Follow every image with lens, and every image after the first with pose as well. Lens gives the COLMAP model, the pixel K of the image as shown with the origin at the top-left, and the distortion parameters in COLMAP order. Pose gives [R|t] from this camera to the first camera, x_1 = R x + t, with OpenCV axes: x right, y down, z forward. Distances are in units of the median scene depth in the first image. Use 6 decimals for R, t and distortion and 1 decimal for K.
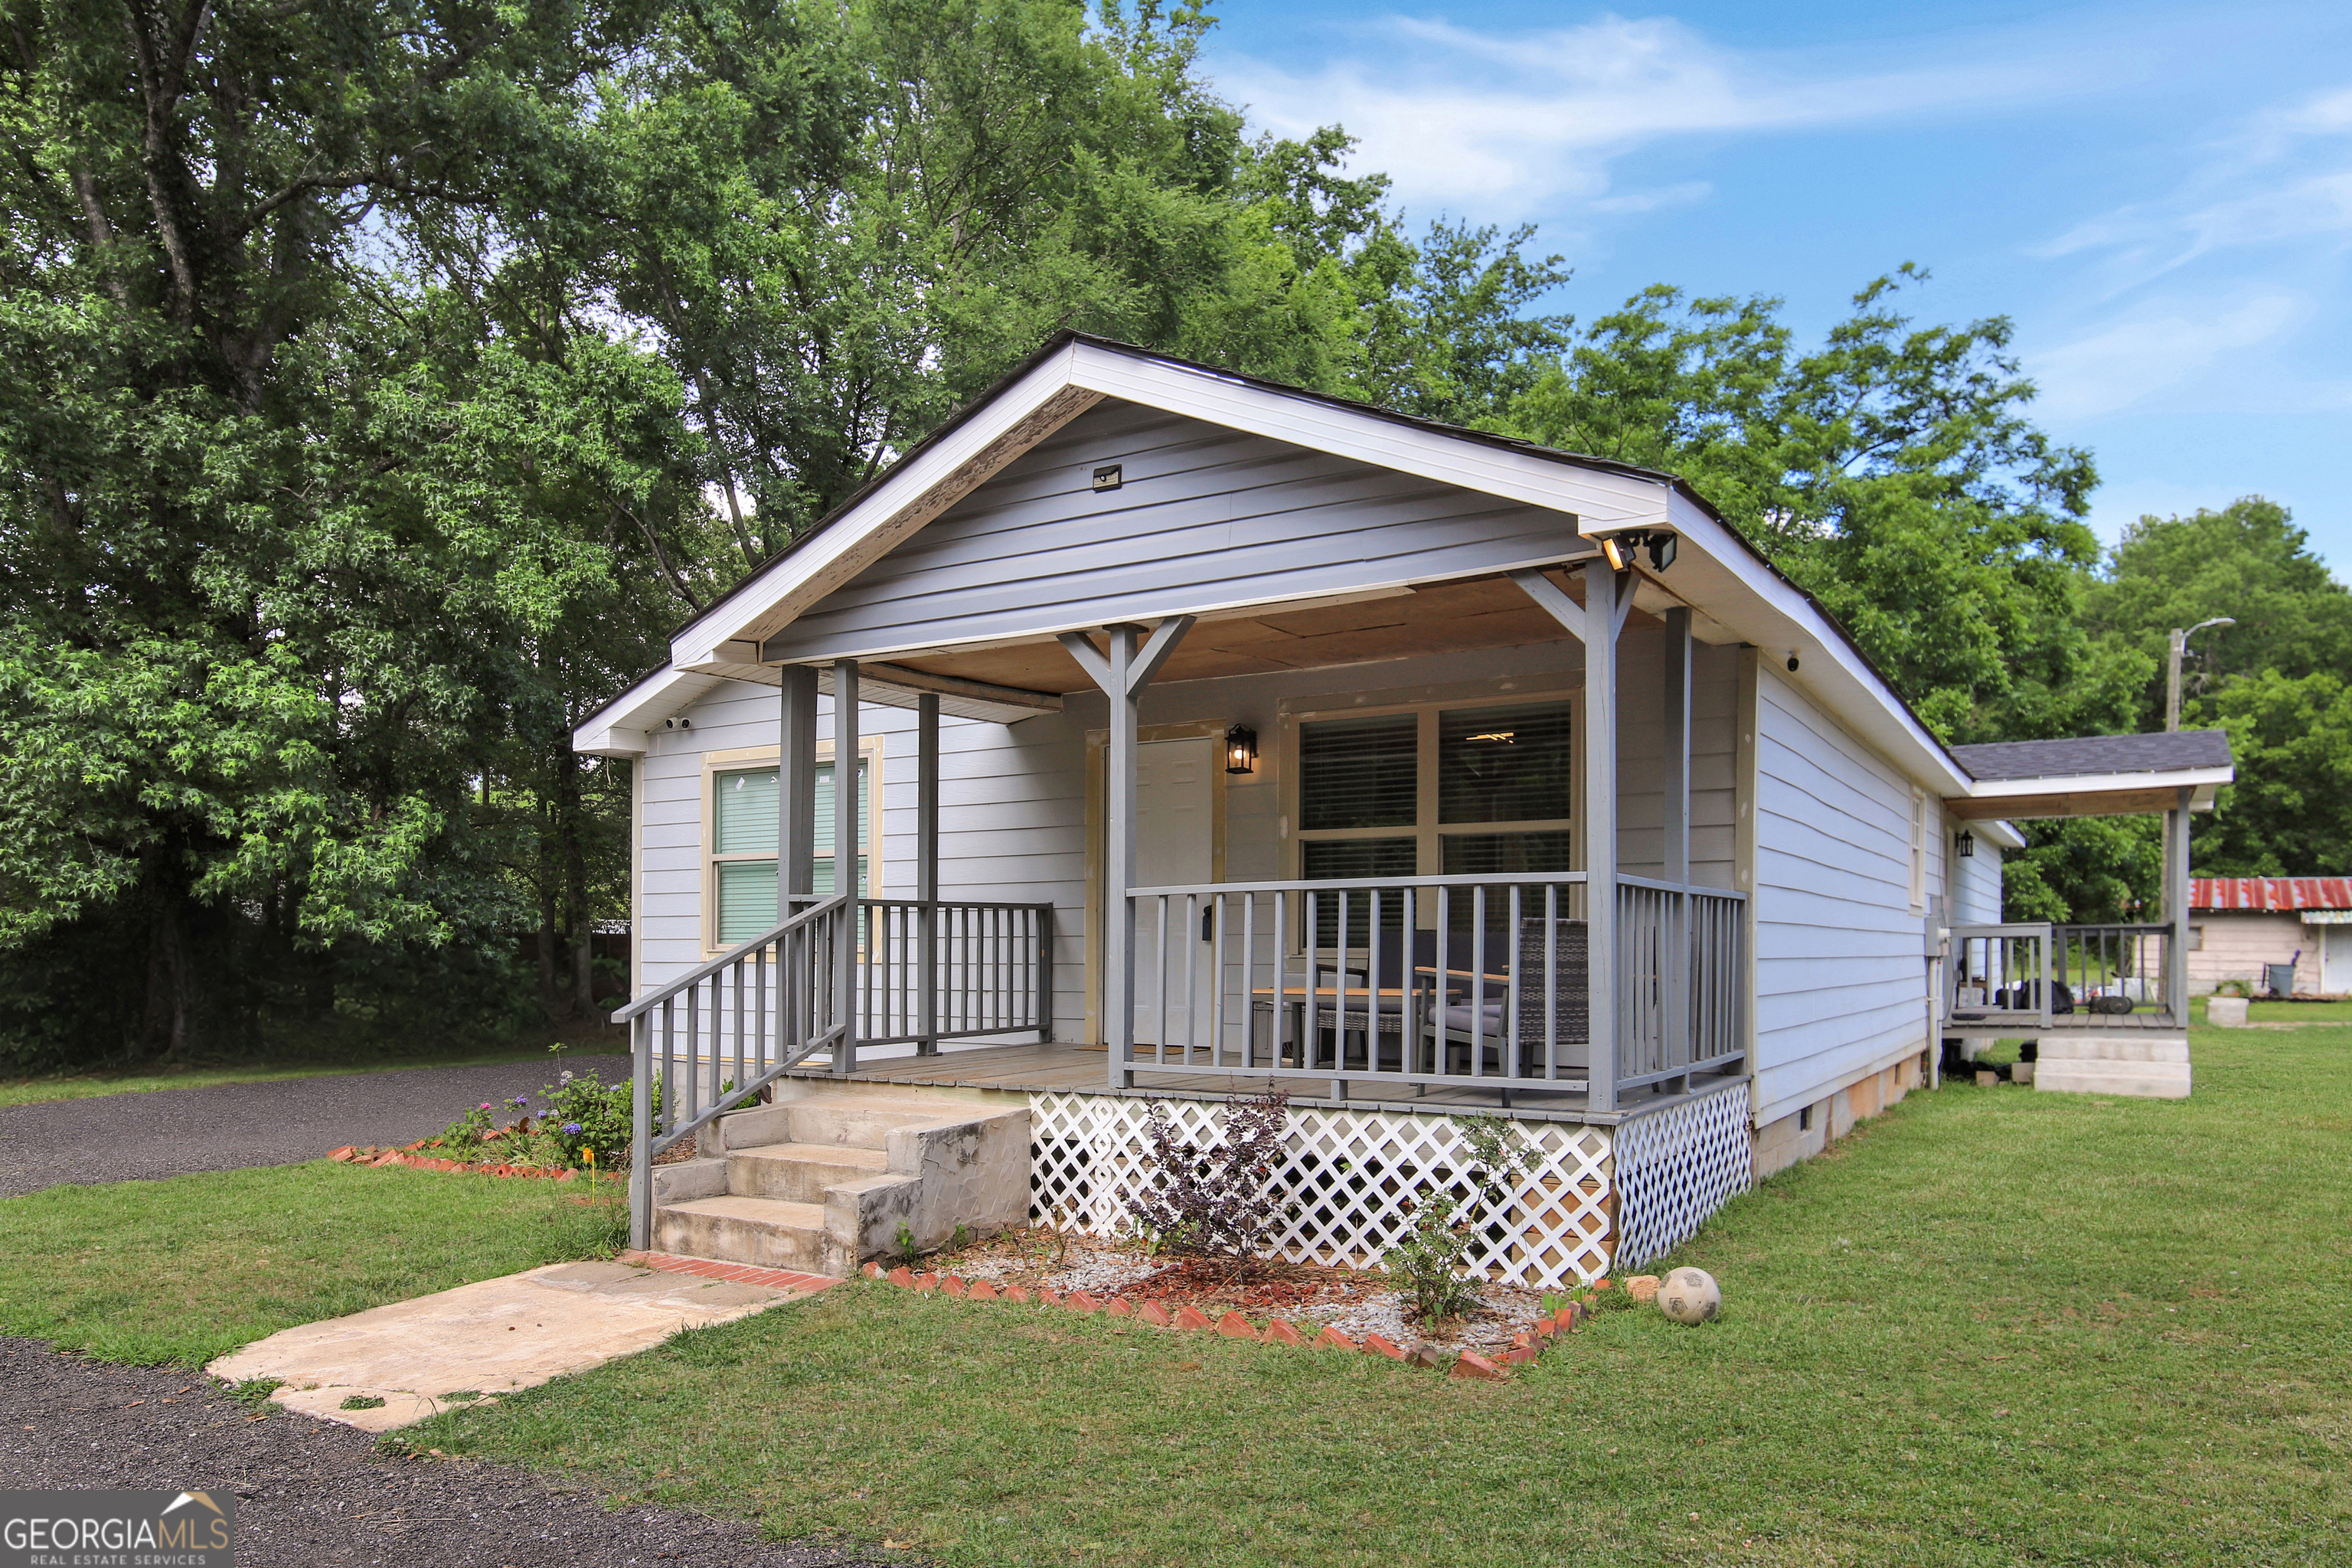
lens RADIAL K [[1480.5, 0, 1174.5], [0, 1480.5, 954.0], [0, 0, 1]] dist [0.031376, -0.001741]
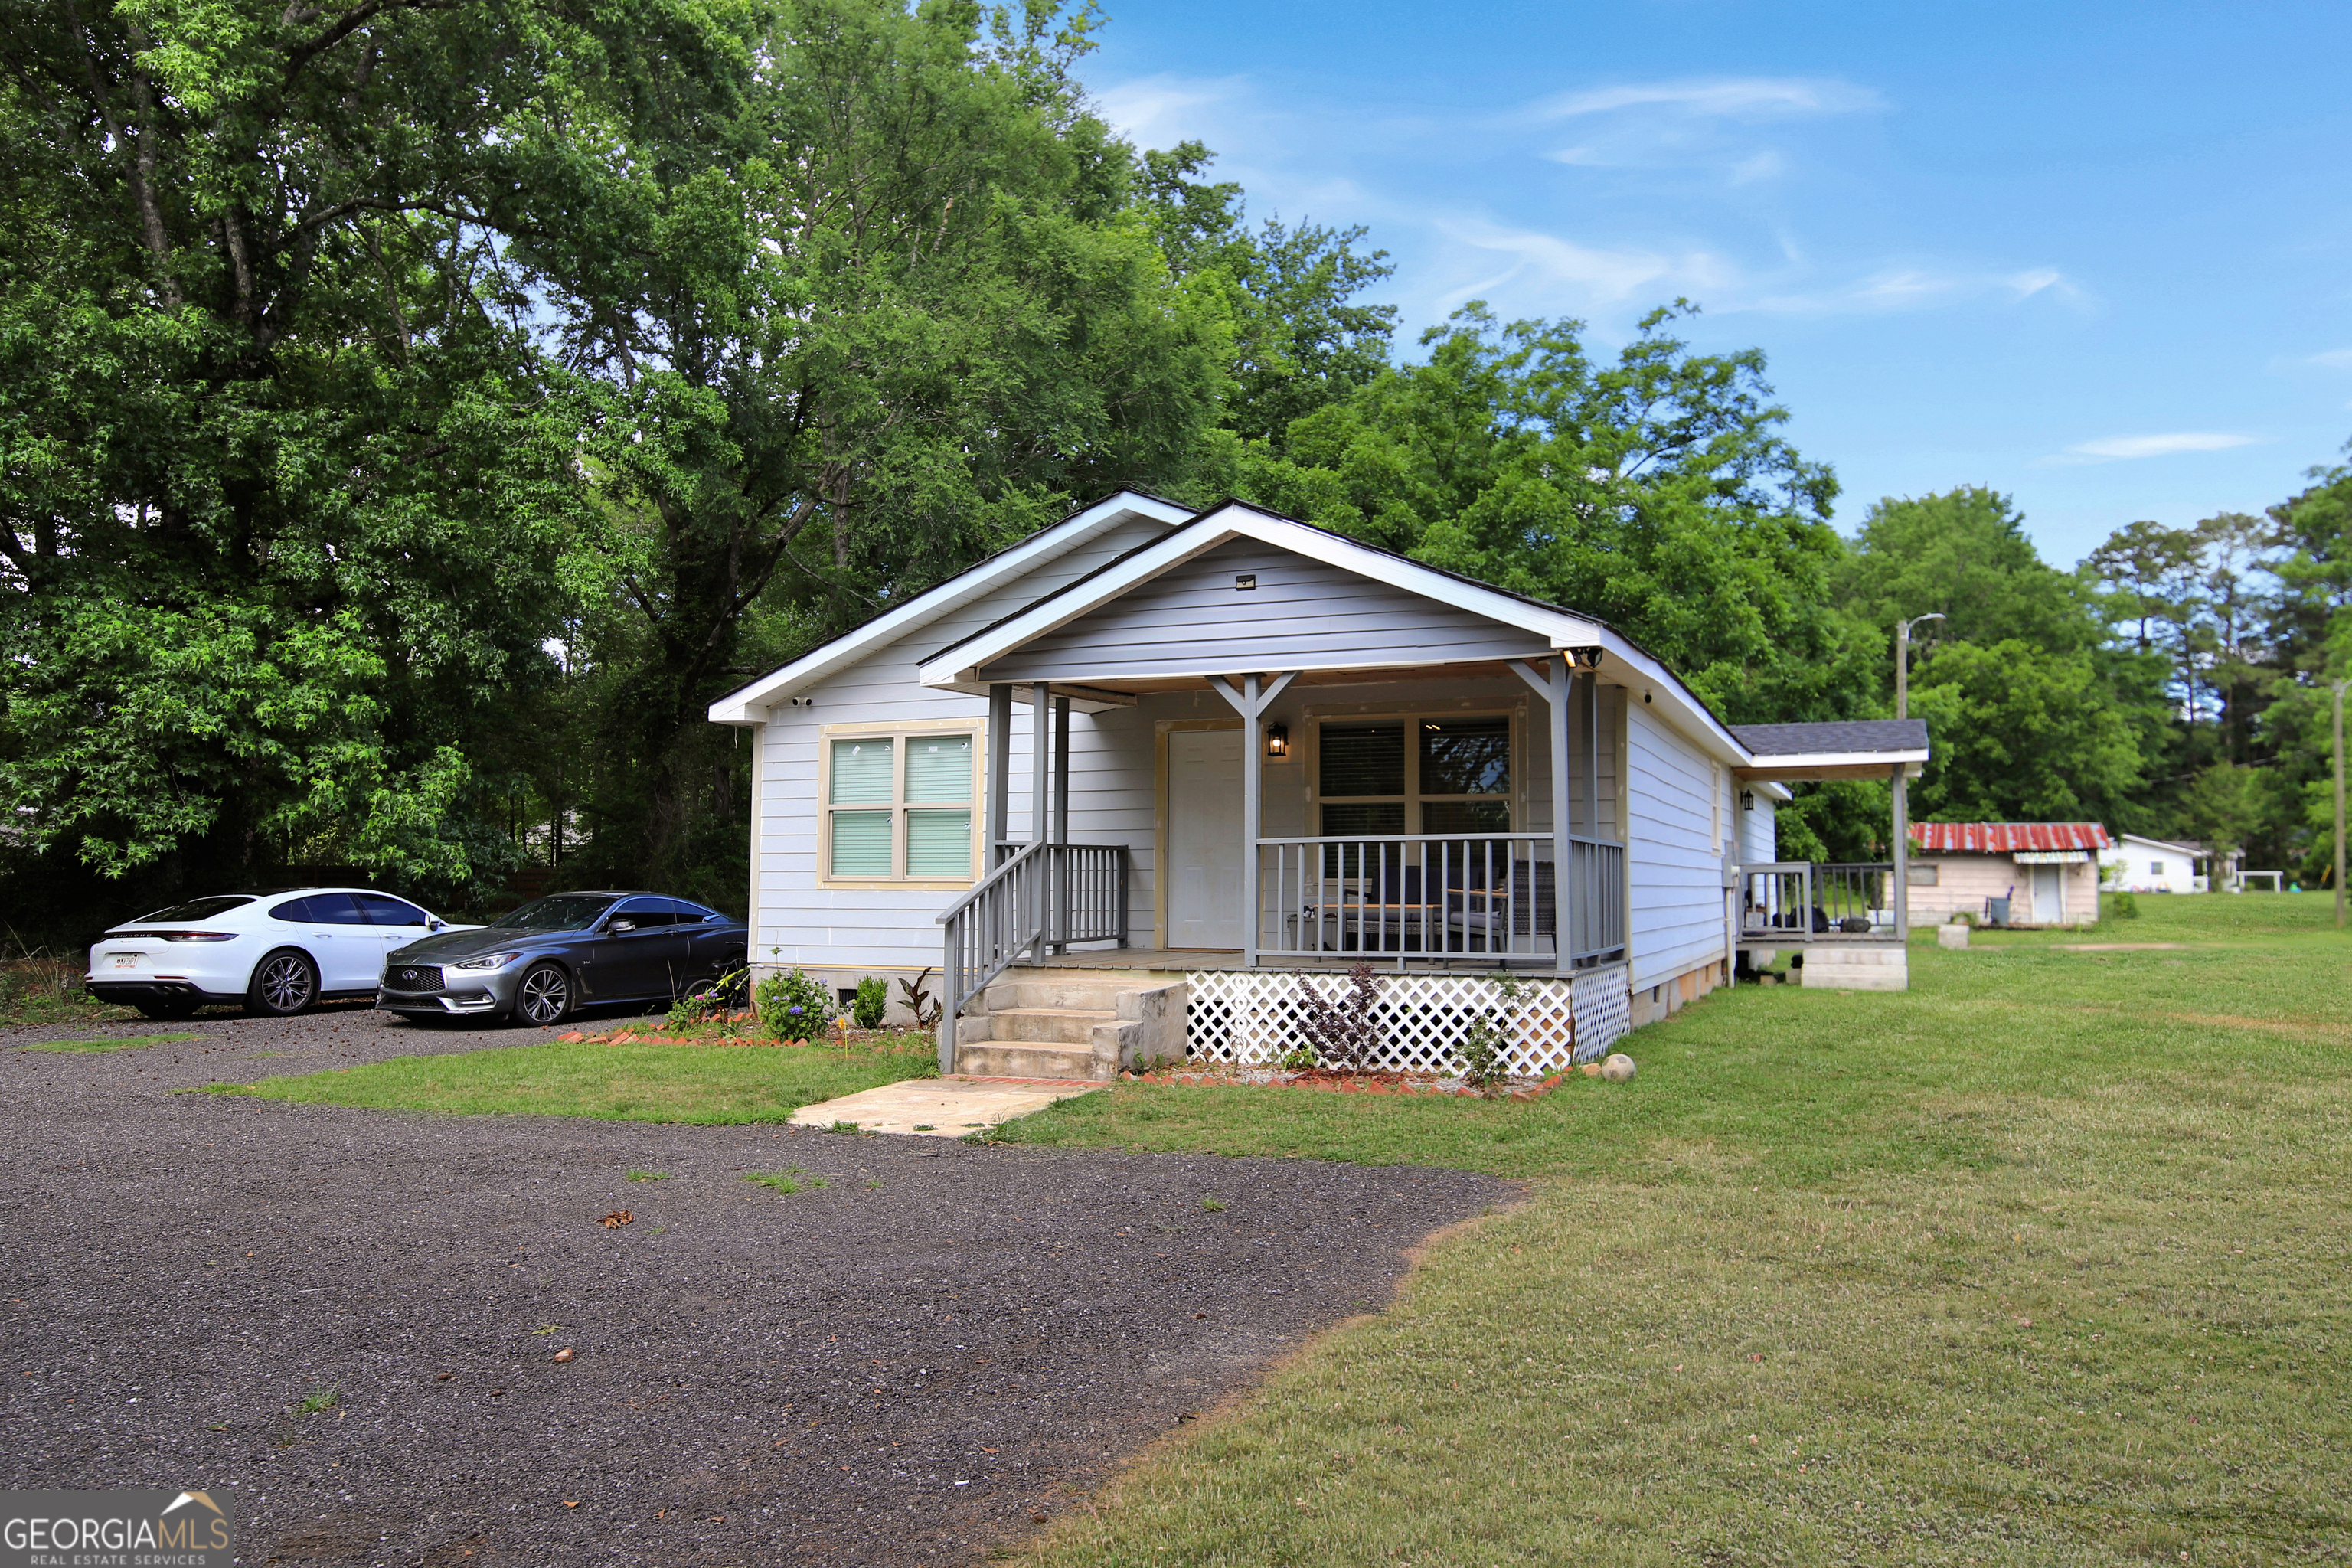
lens RADIAL K [[1575.2, 0, 1176.0], [0, 1575.2, 784.0], [0, 0, 1]] dist [0.029822, 0.001354]
pose [[0.989714, 0.009924, 0.142716, -0.164646], [-0.000245, 0.997707, -0.067684, 0.004939], [-0.143060, 0.066953, 0.987447, -0.298040]]
